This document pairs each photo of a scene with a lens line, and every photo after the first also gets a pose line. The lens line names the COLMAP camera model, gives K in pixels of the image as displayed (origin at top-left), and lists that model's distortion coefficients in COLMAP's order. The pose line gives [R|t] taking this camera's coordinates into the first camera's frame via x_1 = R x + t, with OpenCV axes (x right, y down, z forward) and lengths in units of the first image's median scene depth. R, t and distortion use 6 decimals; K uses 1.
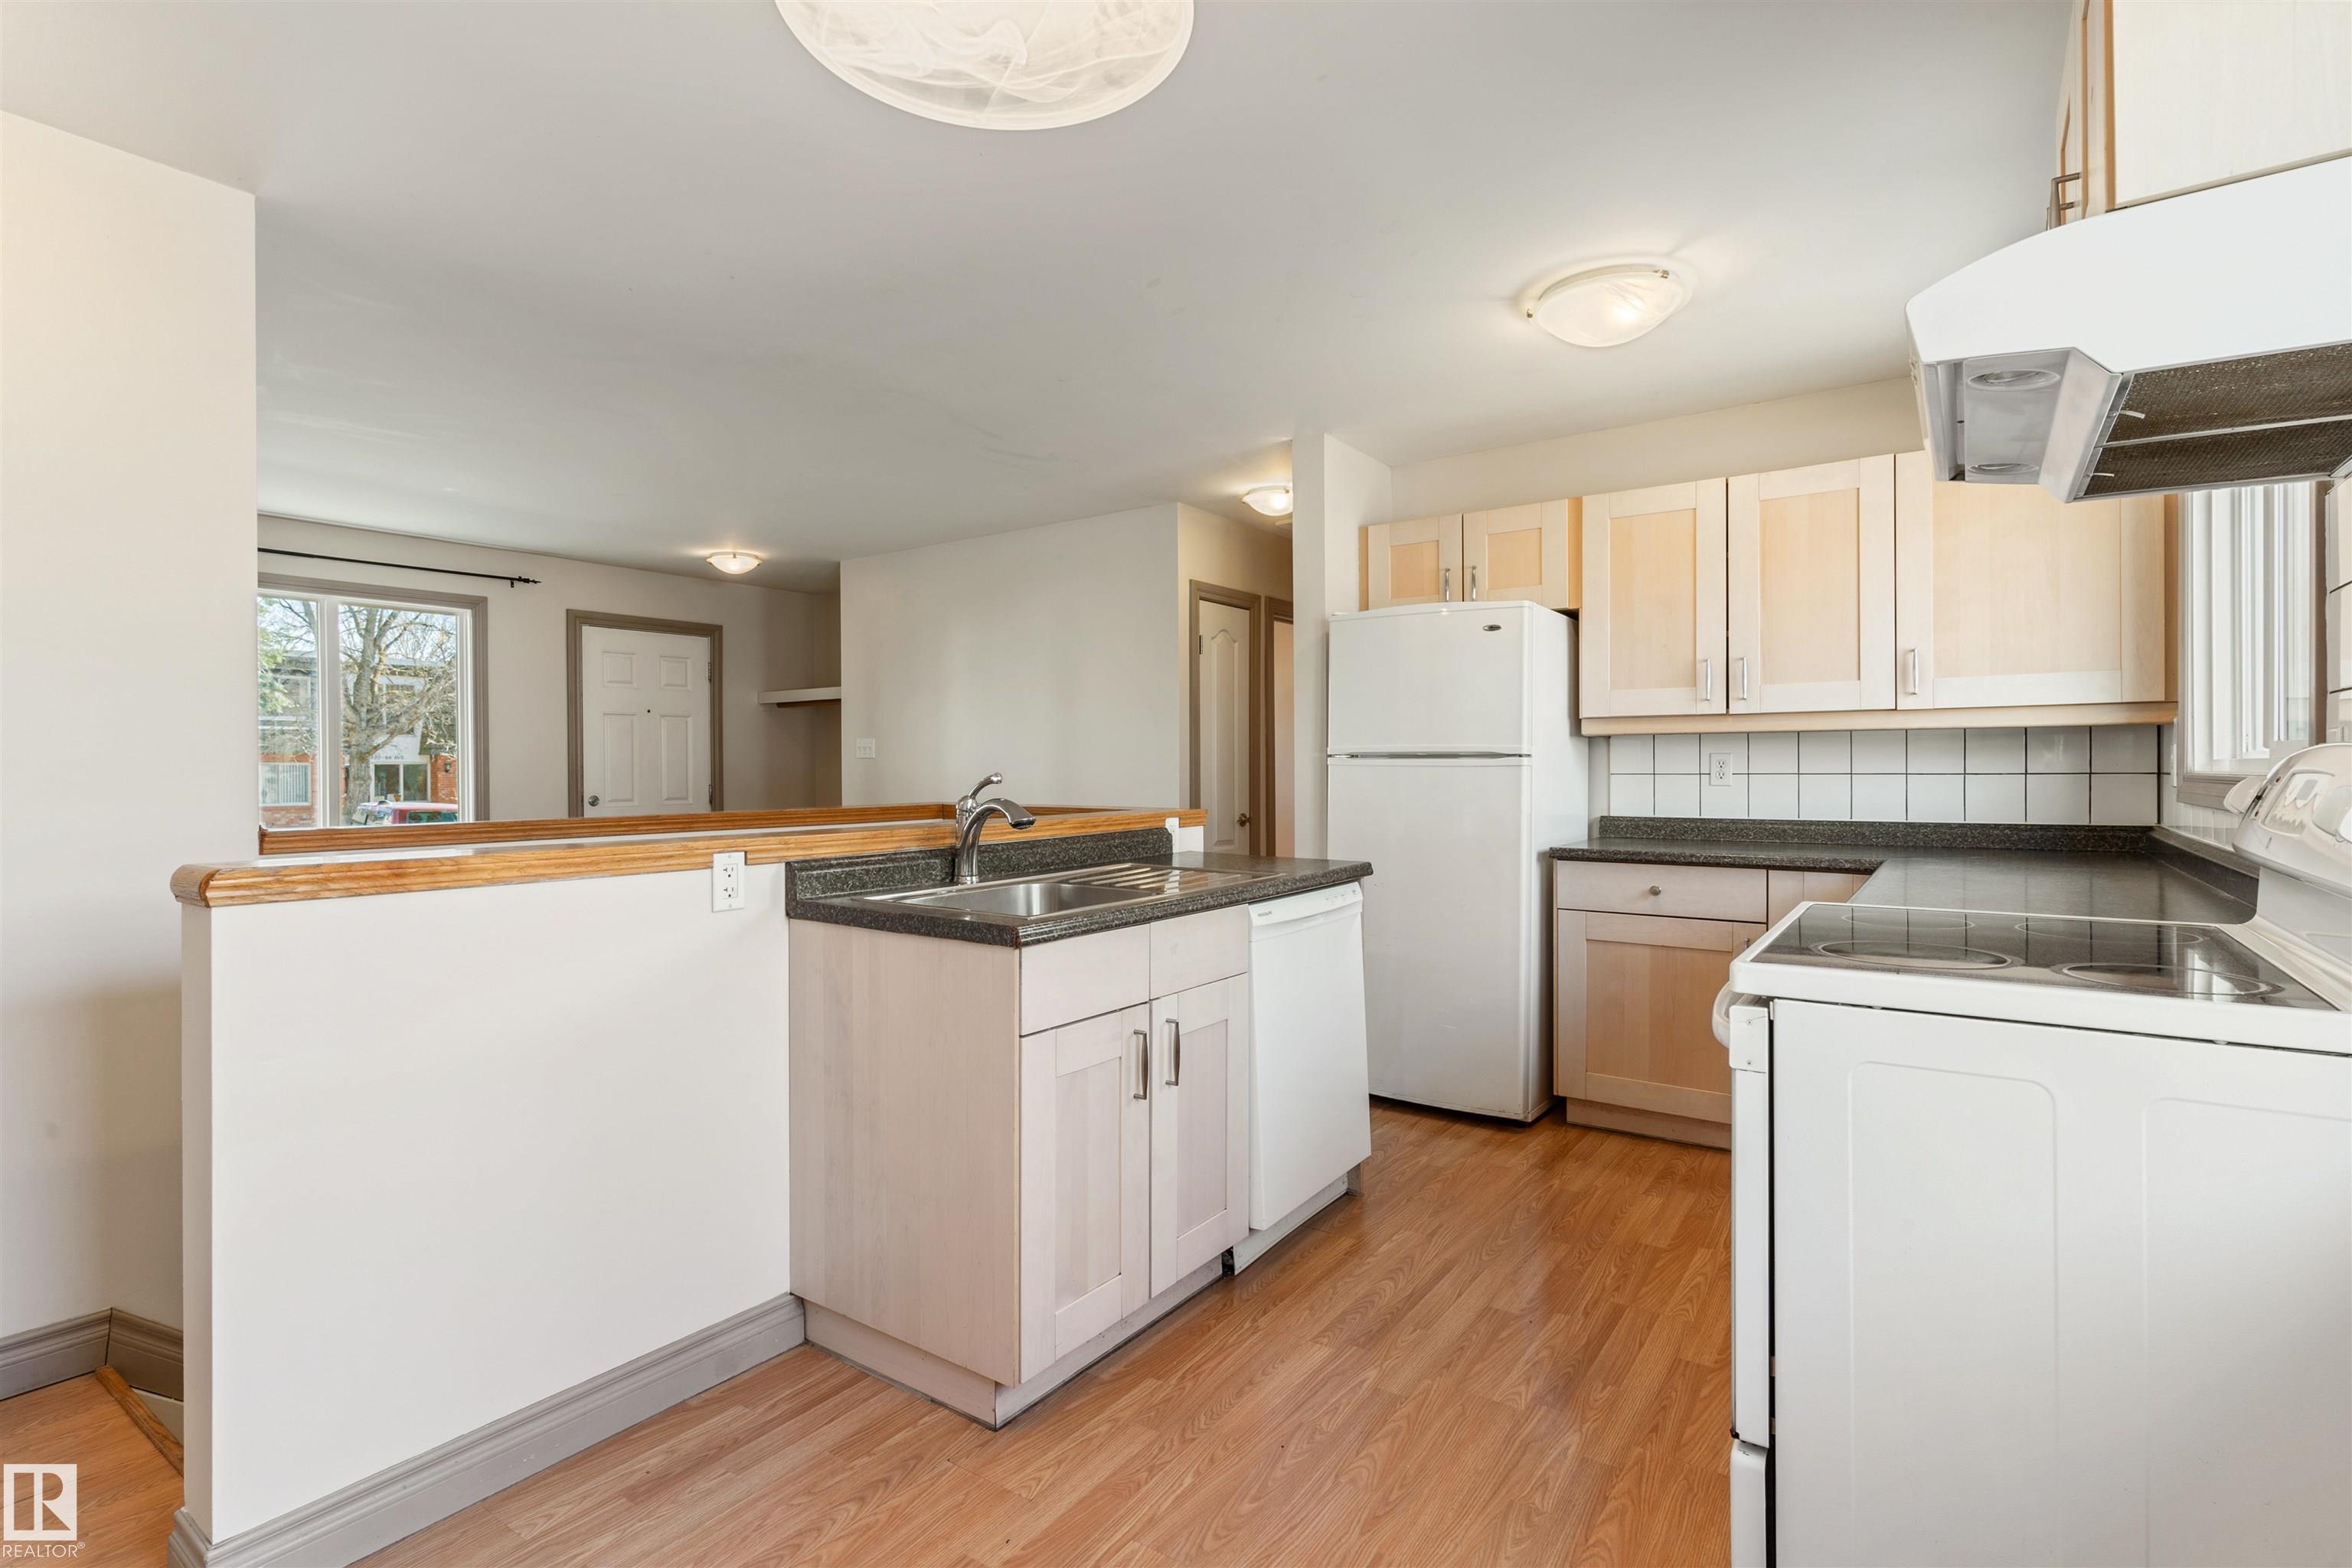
lens RADIAL K [[1130.8, 0, 1161.3], [0, 1130.8, 777.2], [0, 0, 1]] dist [0.003241, 0.001580]
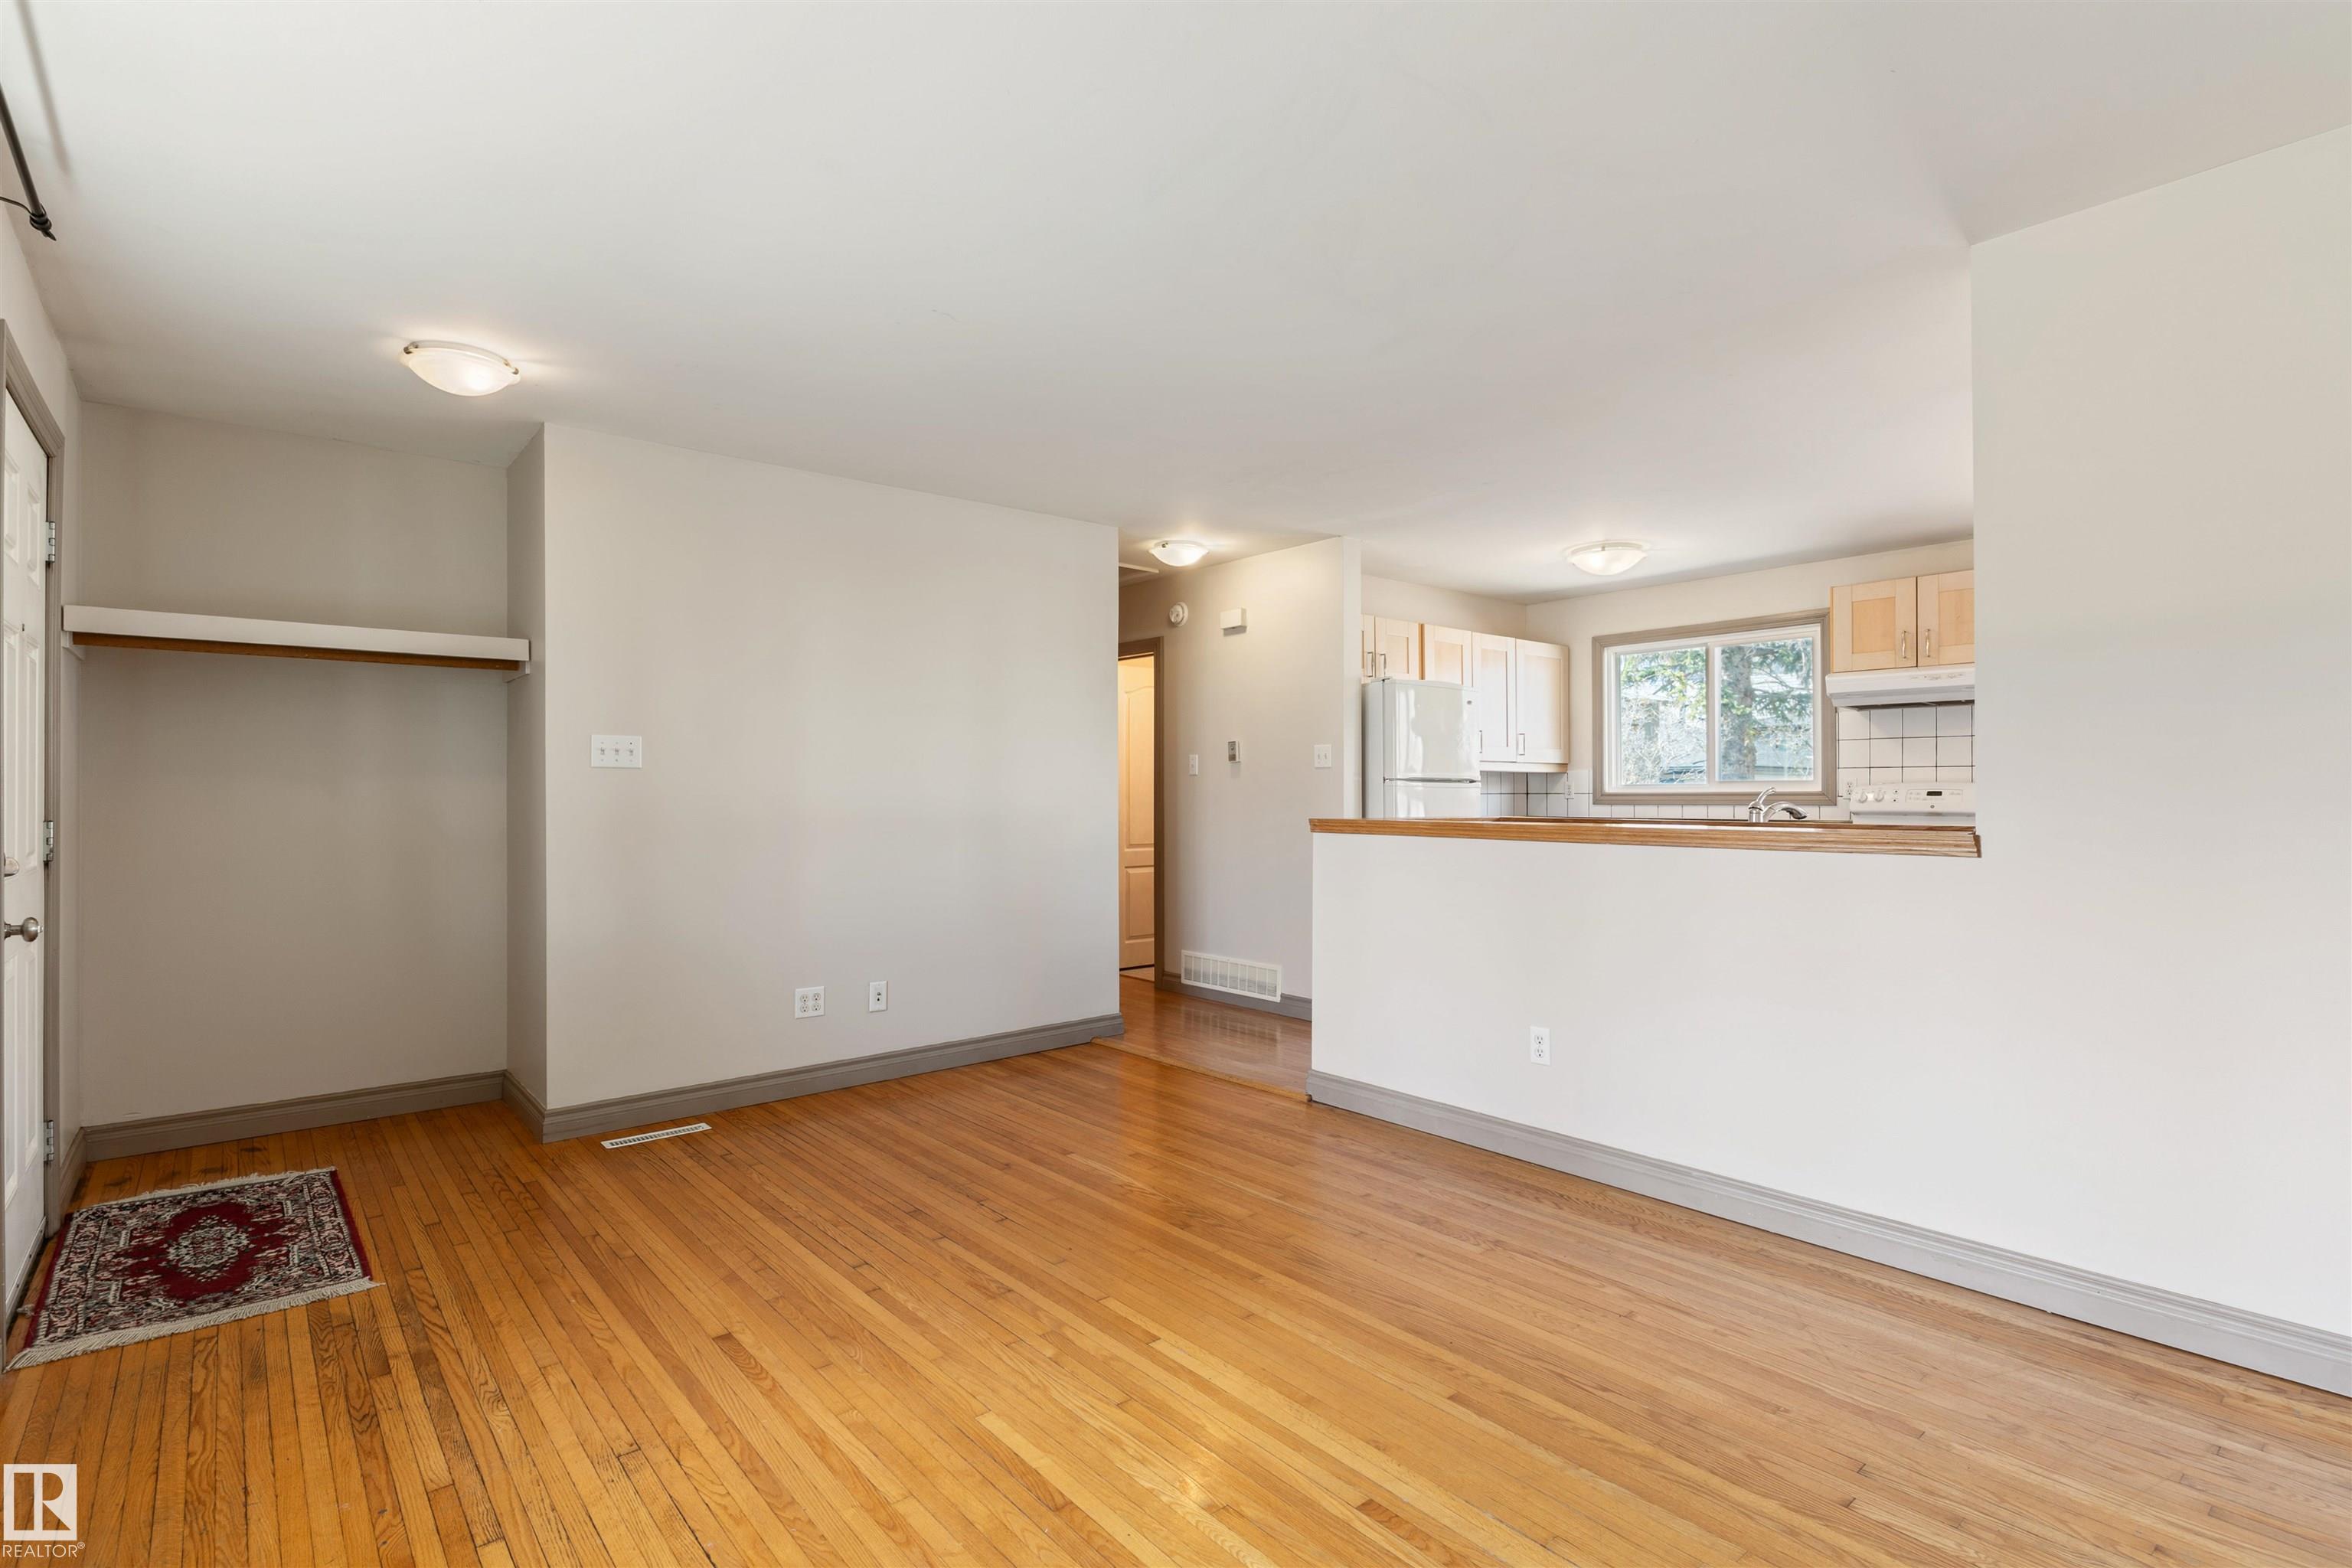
lens RADIAL K [[1130.8, 0, 1181.3], [0, 1130.8, 790.9], [0, 0, 1]] dist [0.003241, 0.001580]
pose [[0.241445, 0.006413, 0.970393, -1.666669], [0.008775, 0.999923, -0.008791, 0.006448], [-0.970375, 0.010638, 0.241370, 1.218891]]
